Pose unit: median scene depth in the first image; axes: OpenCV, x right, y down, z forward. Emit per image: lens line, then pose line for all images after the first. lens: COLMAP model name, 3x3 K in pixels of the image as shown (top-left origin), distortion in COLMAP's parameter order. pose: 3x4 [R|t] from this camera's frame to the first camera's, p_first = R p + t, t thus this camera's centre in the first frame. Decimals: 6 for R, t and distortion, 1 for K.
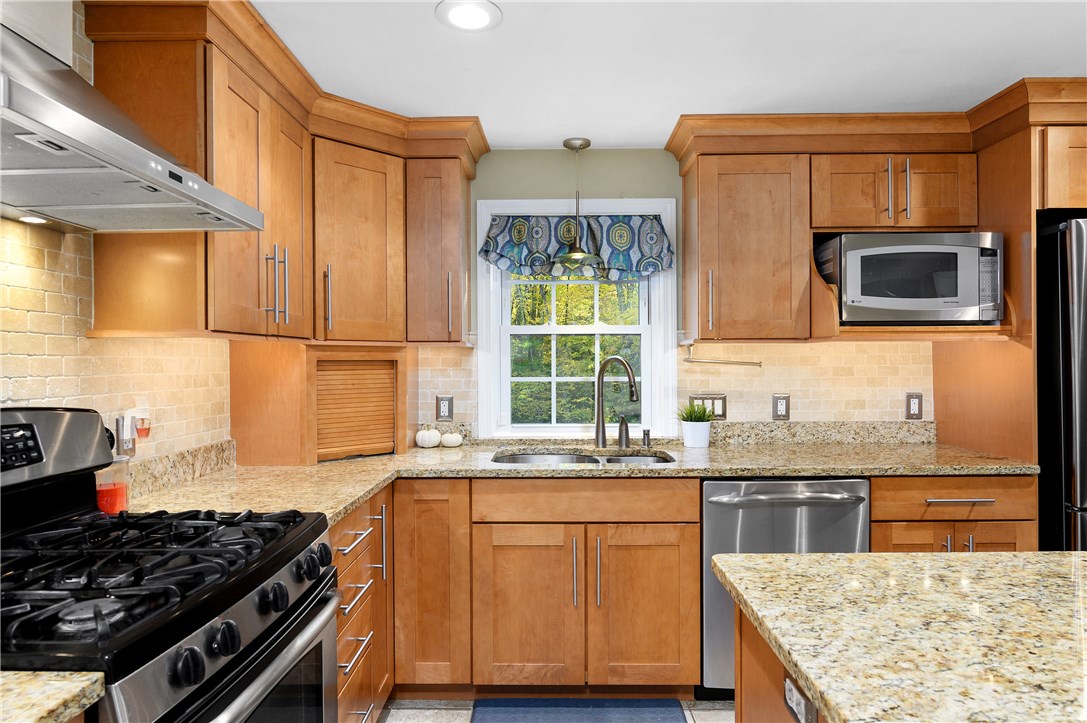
lens RADIAL K [[622.0, 0, 539.0], [0, 622.0, 363.3], [0, 0, 1]] dist [0.001688, 0.000086]
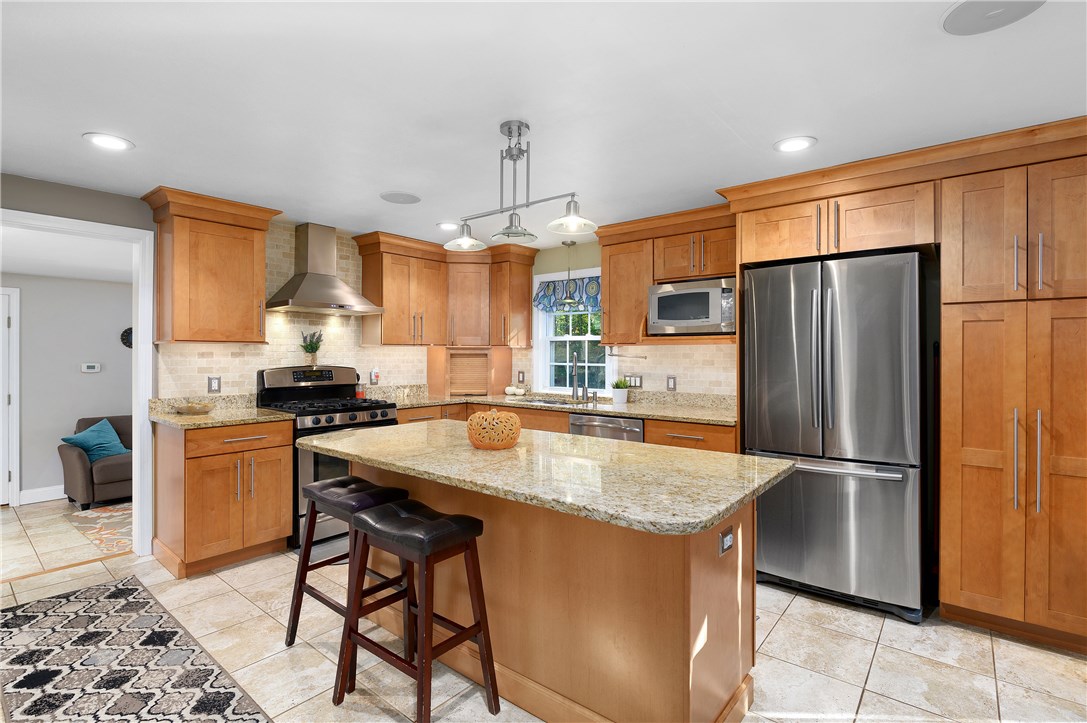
lens RADIAL K [[514.9, 0, 548.8], [0, 514.9, 353.8], [0, 0, 1]] dist [0.002052, 0.000634]
pose [[0.785954, 0.007122, -0.618244, 1.019909], [-0.008372, 0.999965, 0.000876, -0.007555], [0.618228, 0.004487, 0.785986, -0.304040]]
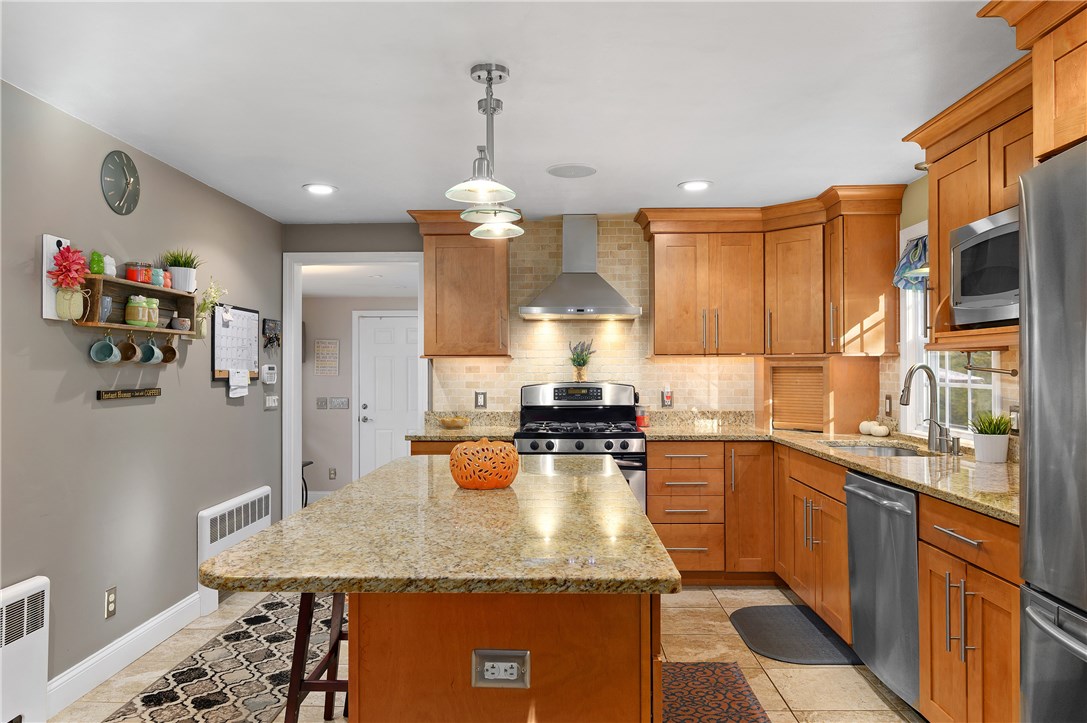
lens RADIAL K [[748.4, 0, 543.4], [0, 748.4, 361.2], [0, 0, 1]] dist [0.023840, 0.001605]
pose [[-0.003687, -0.004111, -0.999985, 1.373483], [-0.000386, 0.999991, -0.004110, -0.008740], [0.999993, 0.000371, -0.003689, 0.343226]]
